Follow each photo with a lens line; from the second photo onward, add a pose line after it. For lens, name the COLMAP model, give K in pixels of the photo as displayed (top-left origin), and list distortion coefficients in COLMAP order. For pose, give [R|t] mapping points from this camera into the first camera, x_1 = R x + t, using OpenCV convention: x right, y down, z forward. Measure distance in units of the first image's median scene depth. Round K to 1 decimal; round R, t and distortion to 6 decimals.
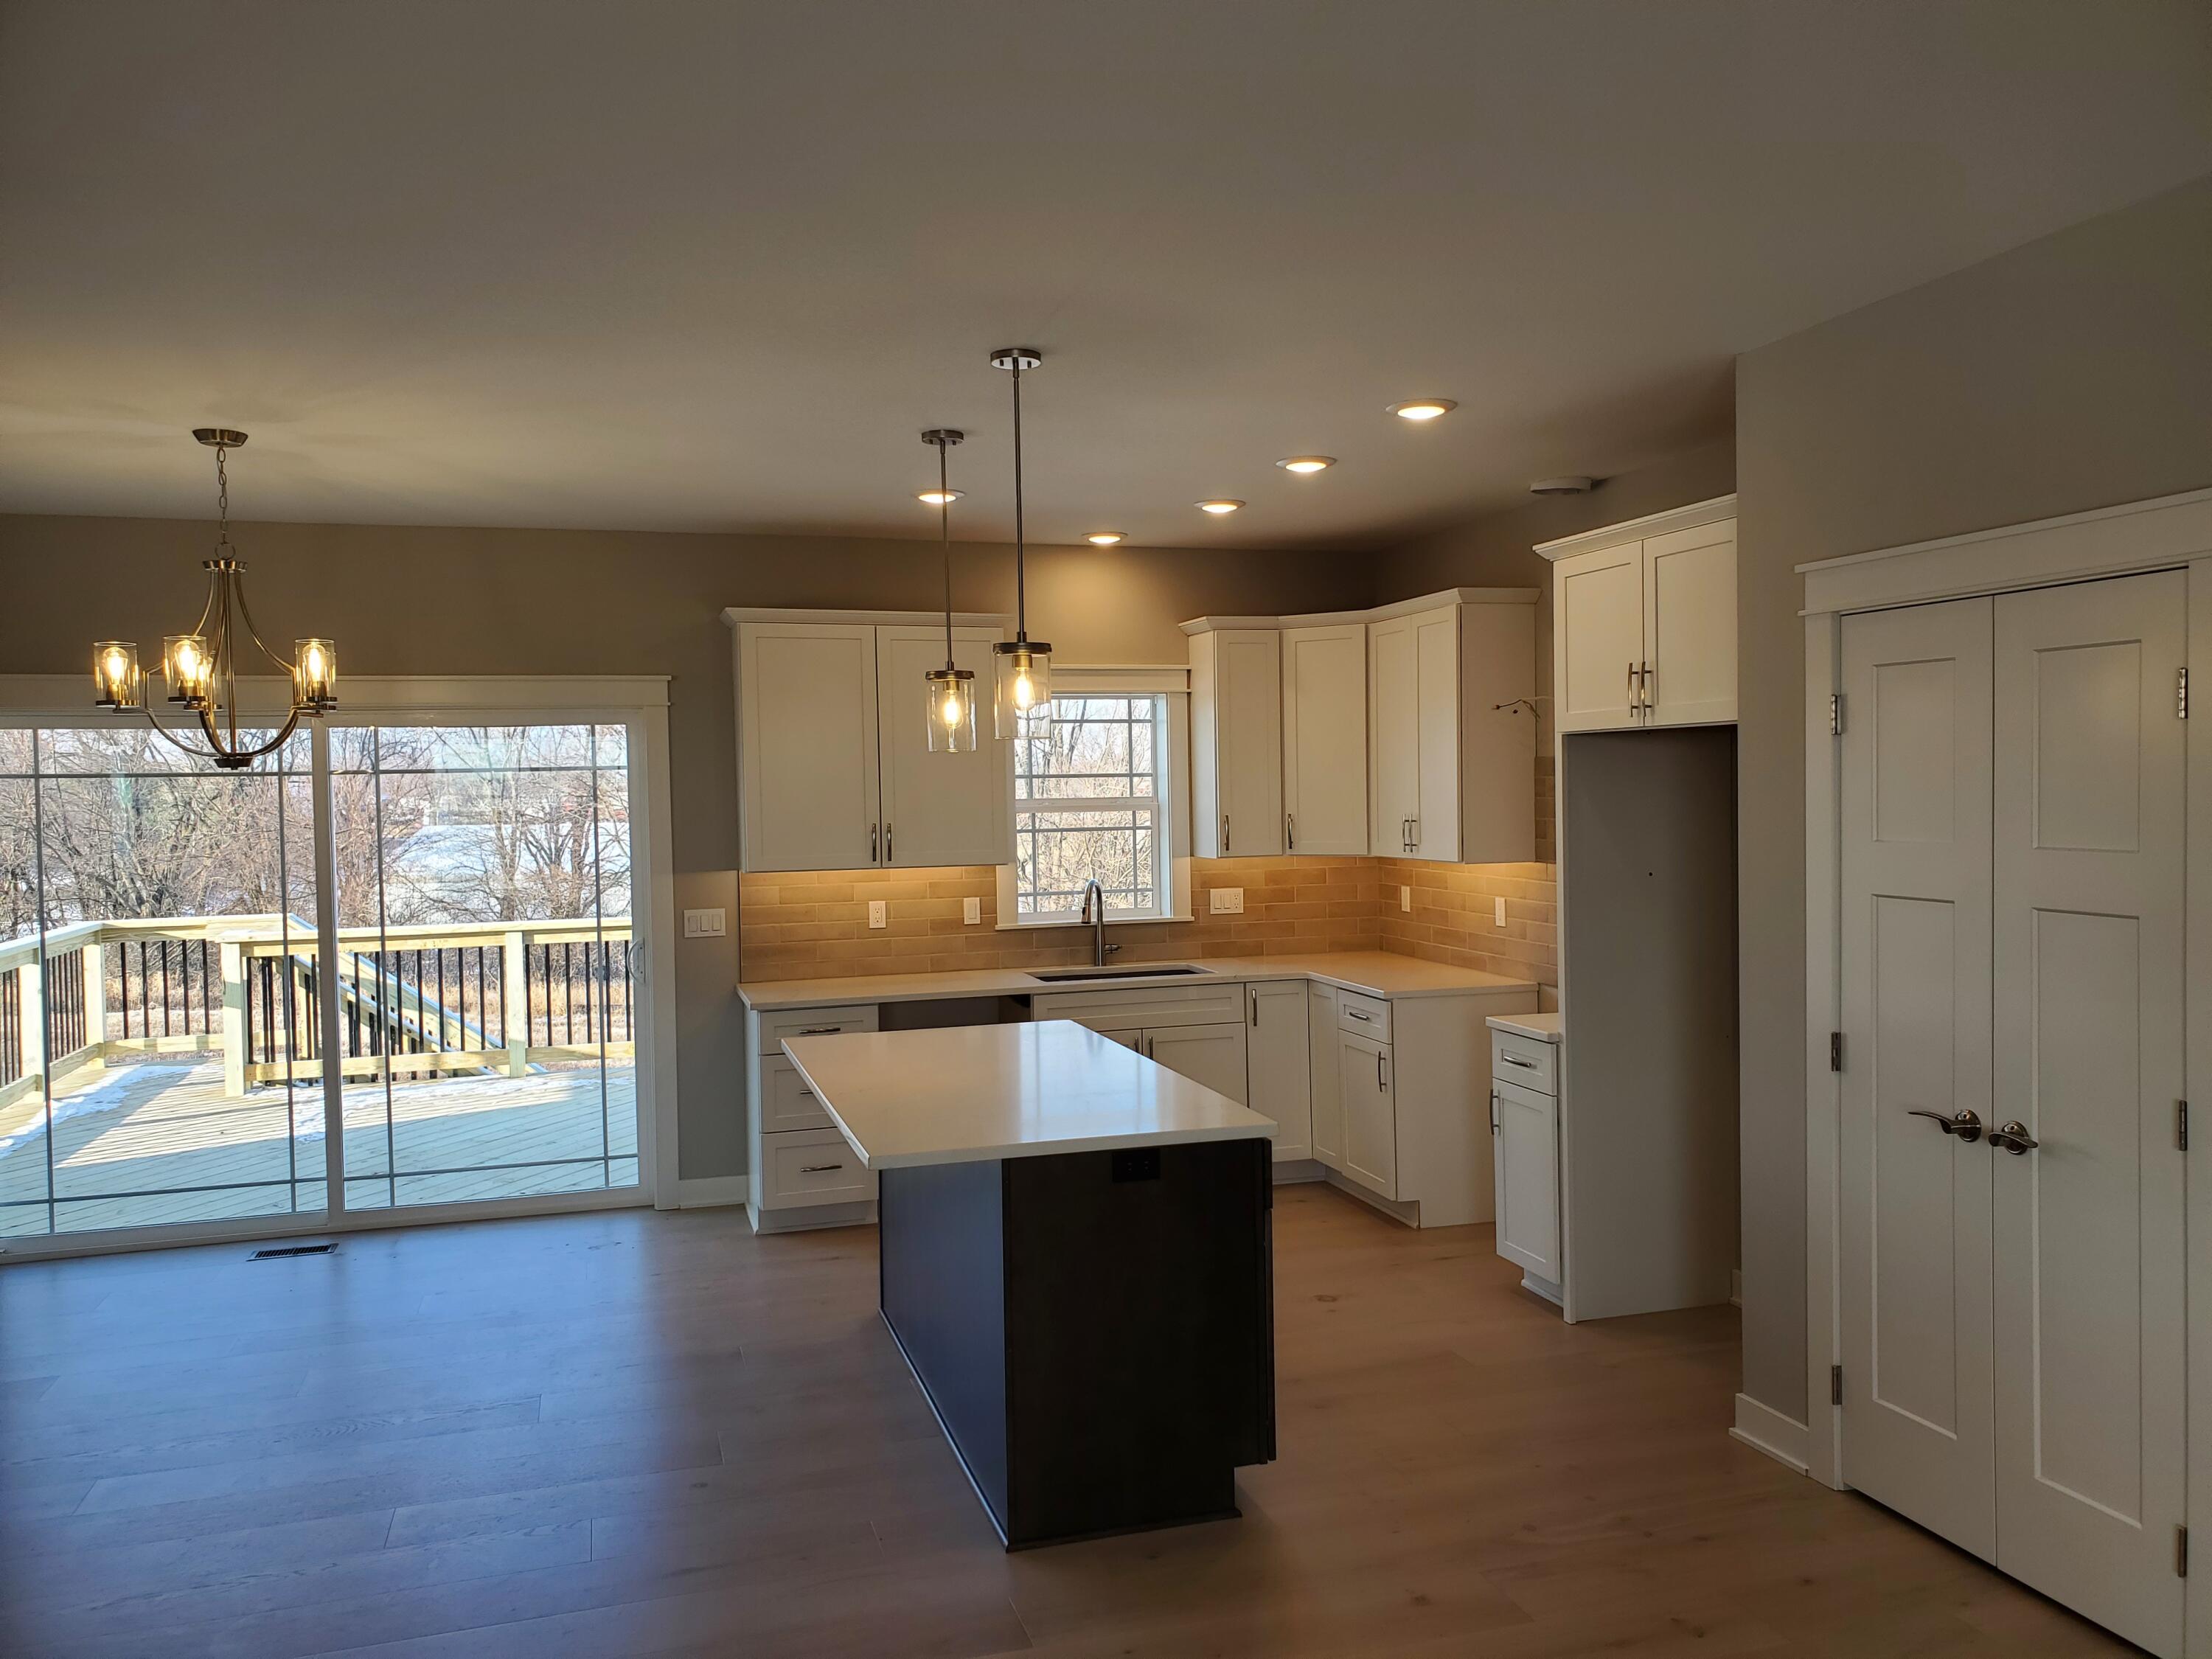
lens RADIAL K [[1691.4, 0, 1108.9], [0, 1691.4, 835.9], [0, 0, 1]] dist [0.059683, -0.042964]
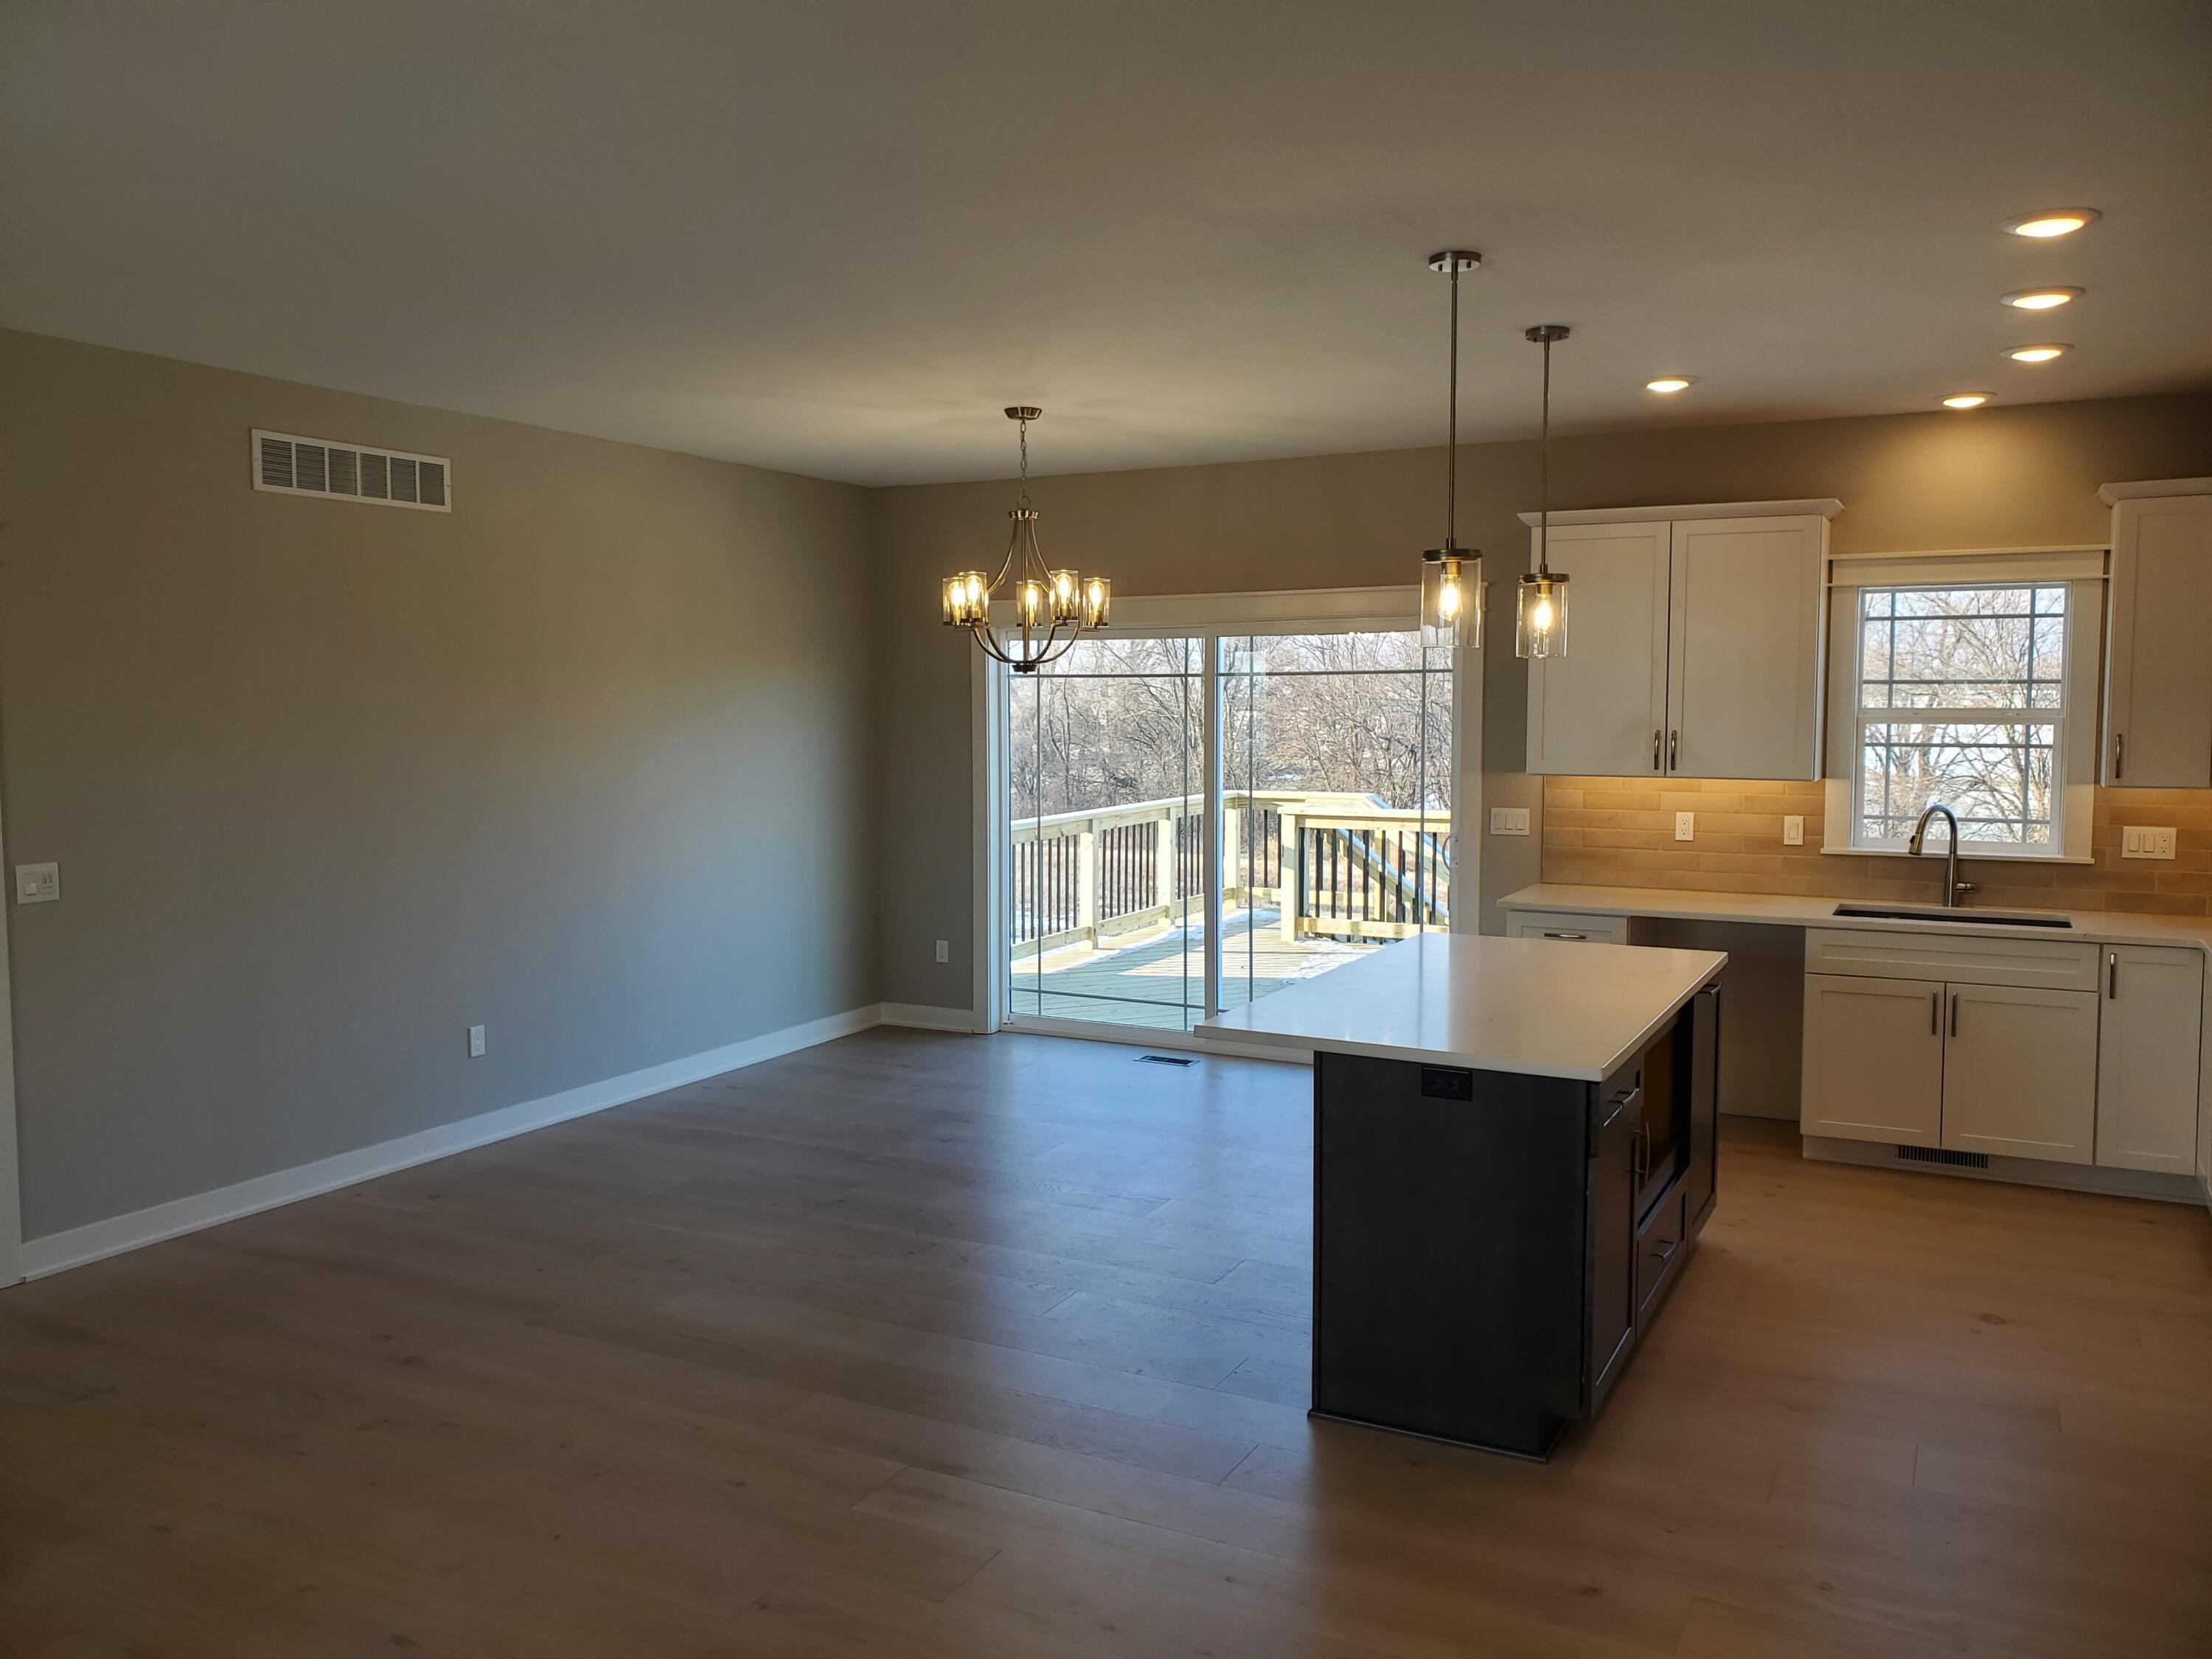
lens RADIAL K [[1691.4, 0, 1088.1], [0, 1691.4, 825.8], [0, 0, 1]] dist [0.059683, -0.042964]
pose [[0.710614, 0.072410, -0.699846, 0.295701], [-0.033312, 0.997037, 0.069334, -0.009194], [0.702793, -0.025957, 0.710921, 0.082882]]
